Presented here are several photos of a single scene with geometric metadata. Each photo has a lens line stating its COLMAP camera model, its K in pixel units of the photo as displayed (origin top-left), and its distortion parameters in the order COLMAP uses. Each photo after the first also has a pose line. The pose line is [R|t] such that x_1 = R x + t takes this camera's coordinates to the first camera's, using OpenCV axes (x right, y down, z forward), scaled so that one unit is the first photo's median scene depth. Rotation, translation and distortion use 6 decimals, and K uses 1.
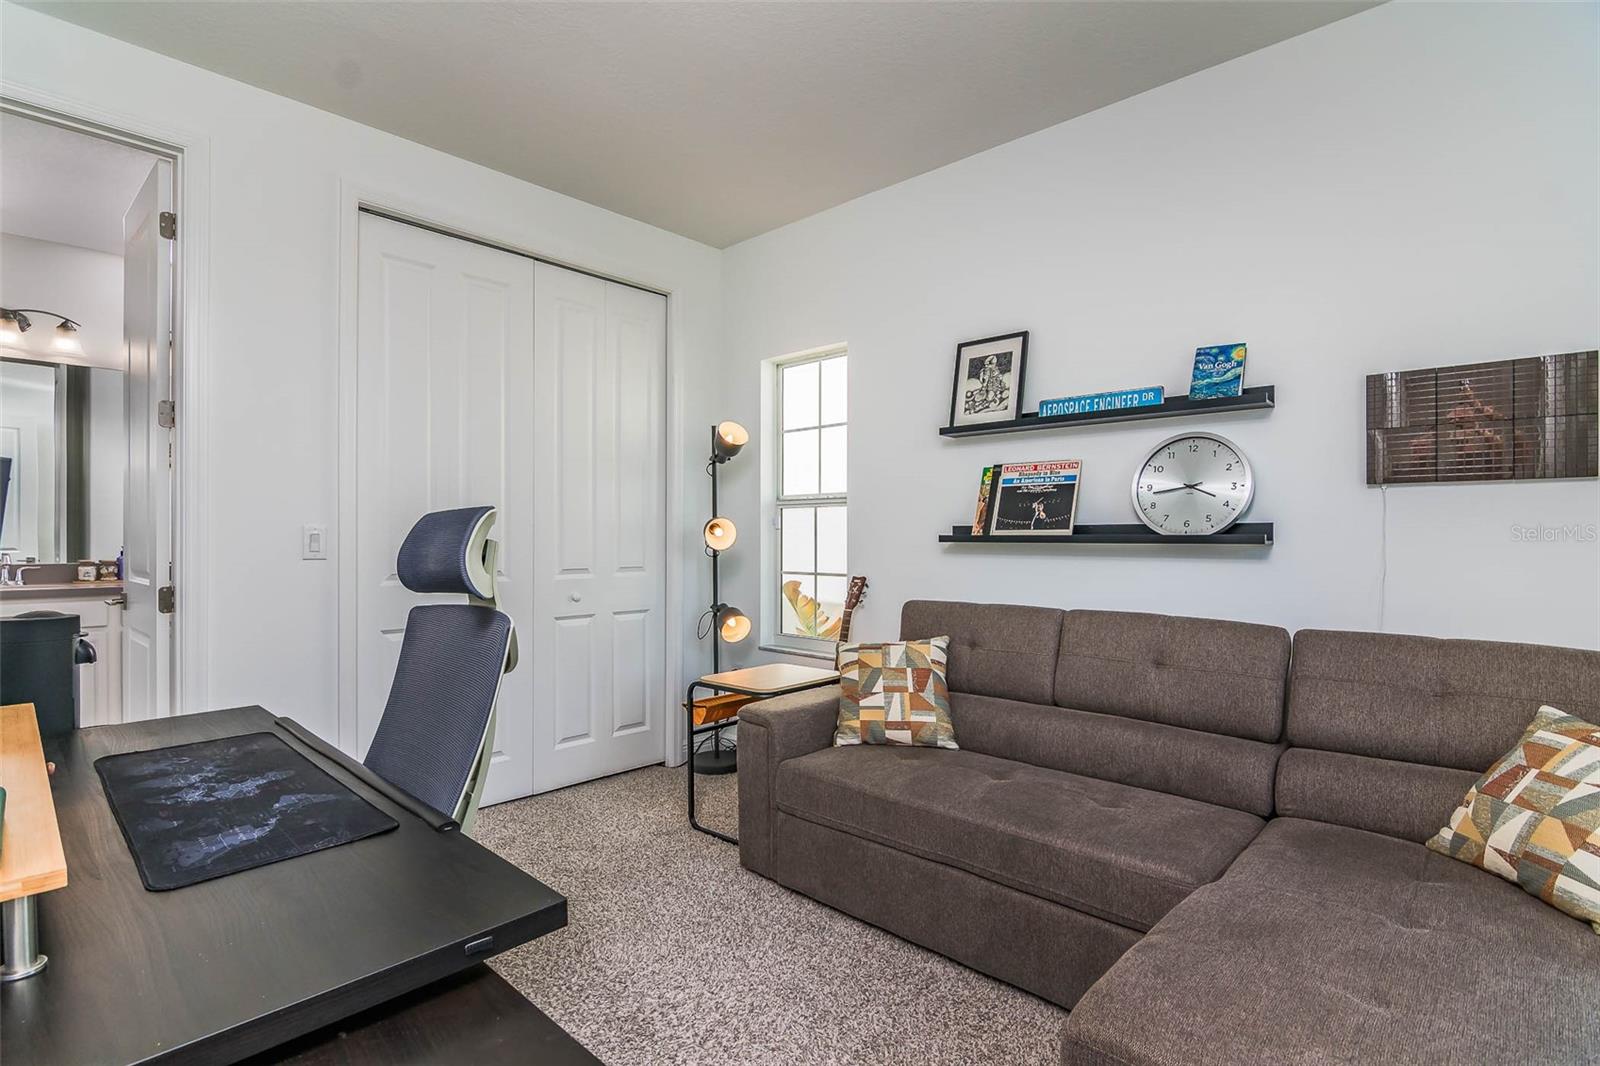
lens RADIAL K [[773.1, 0, 799.7], [0, 773.1, 531.5], [0, 0, 1]] dist [-0.002335, -0.003419]
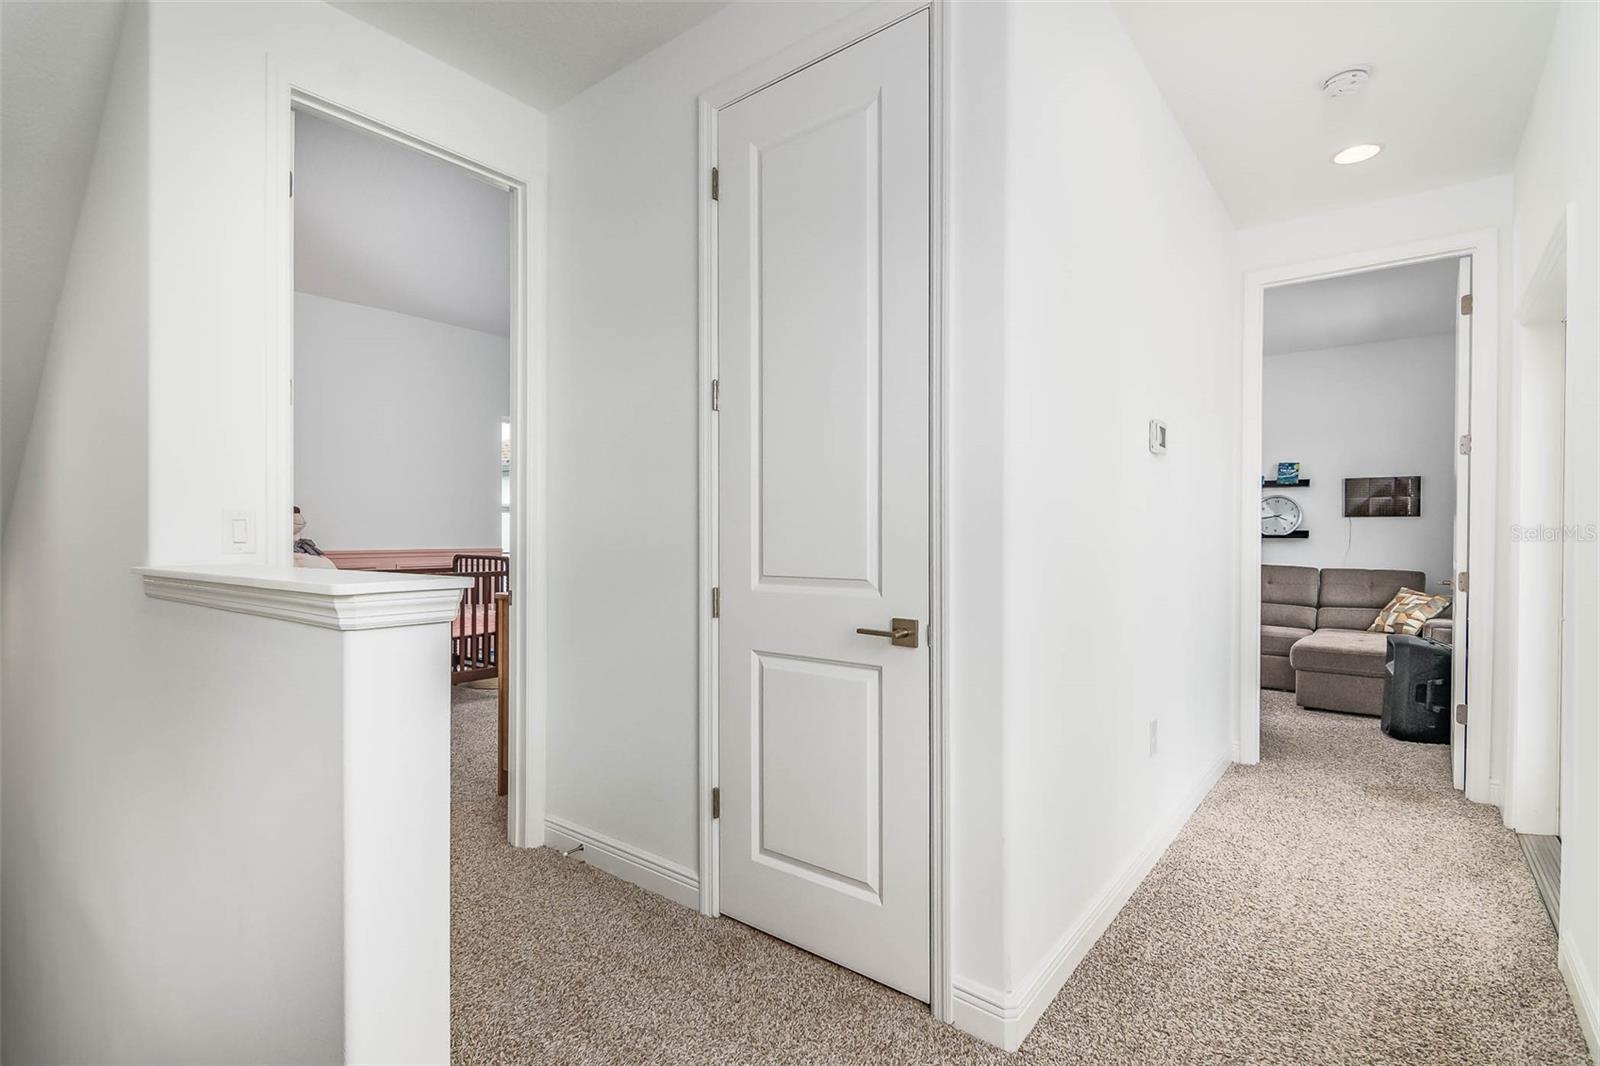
lens RADIAL K [[773.1, 0, 801.0], [0, 773.1, 536.9], [0, 0, 1]] dist [-0.002335, -0.003419]
pose [[0.997012, -0.004156, 0.077129, -1.537737], [0.004355, 0.999988, -0.002414, 0.011089], [-0.077118, 0.002743, 0.997018, -1.740727]]
